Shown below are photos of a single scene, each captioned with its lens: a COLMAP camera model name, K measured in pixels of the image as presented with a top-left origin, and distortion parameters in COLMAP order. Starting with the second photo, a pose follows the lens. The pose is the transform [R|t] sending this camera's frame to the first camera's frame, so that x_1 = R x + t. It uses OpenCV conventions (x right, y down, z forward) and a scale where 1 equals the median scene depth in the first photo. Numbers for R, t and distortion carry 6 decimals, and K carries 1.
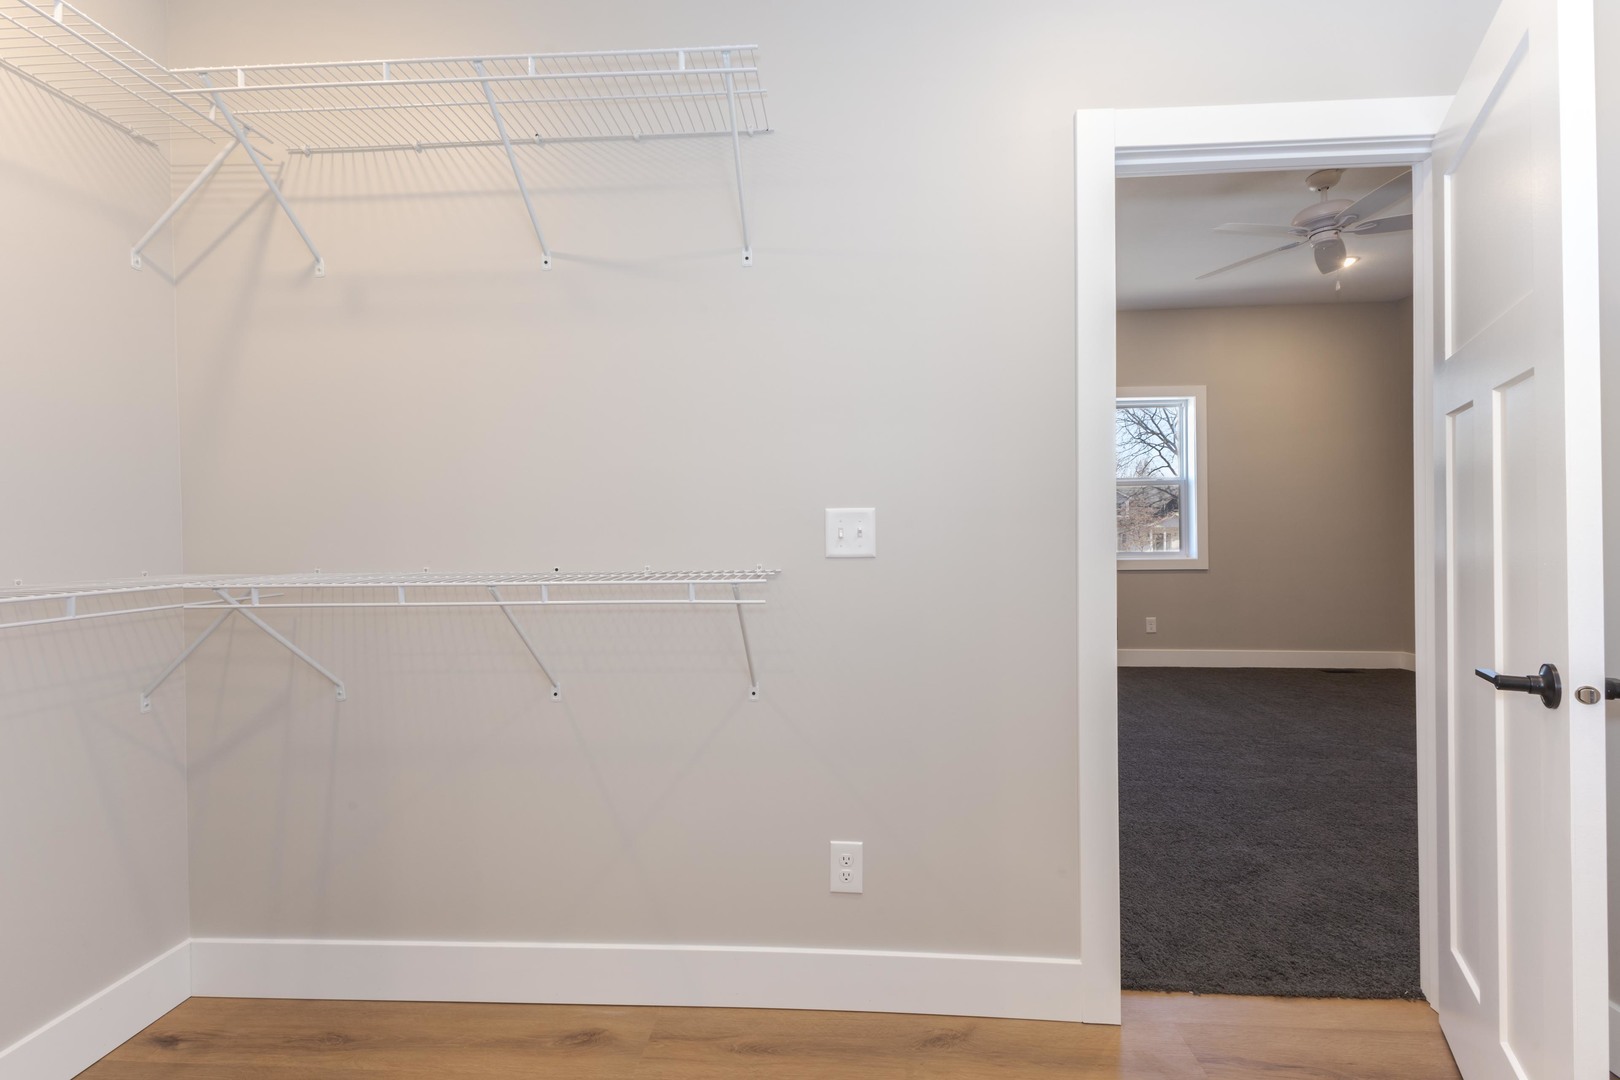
lens RADIAL K [[701.8, 0, 800.0], [0, 701.8, 526.4], [0, 0, 1]] dist [0.001909, 0.000268]
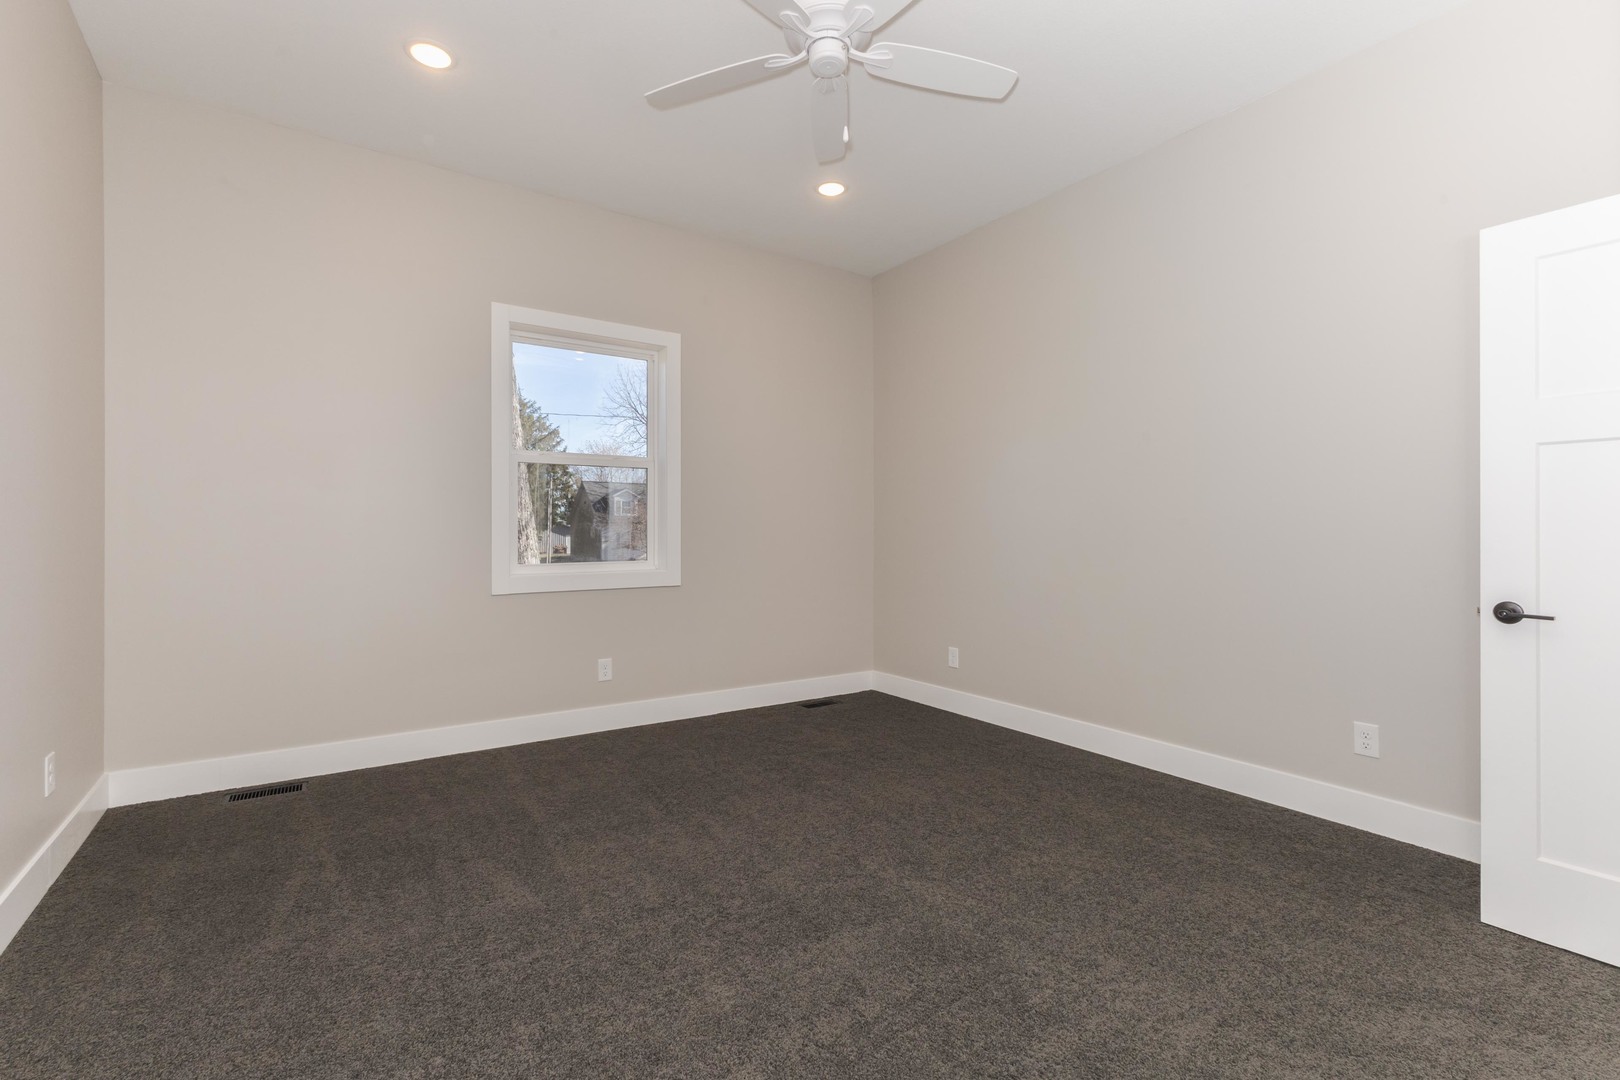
lens RADIAL K [[701.8, 0, 800.0], [0, 701.8, 526.4], [0, 0, 1]] dist [0.001909, 0.000268]
pose [[0.792317, 0.009586, 0.610035, 0.265131], [-0.011320, 0.999935, -0.001010, -0.001375], [-0.610005, -0.006105, 0.792374, 0.391116]]
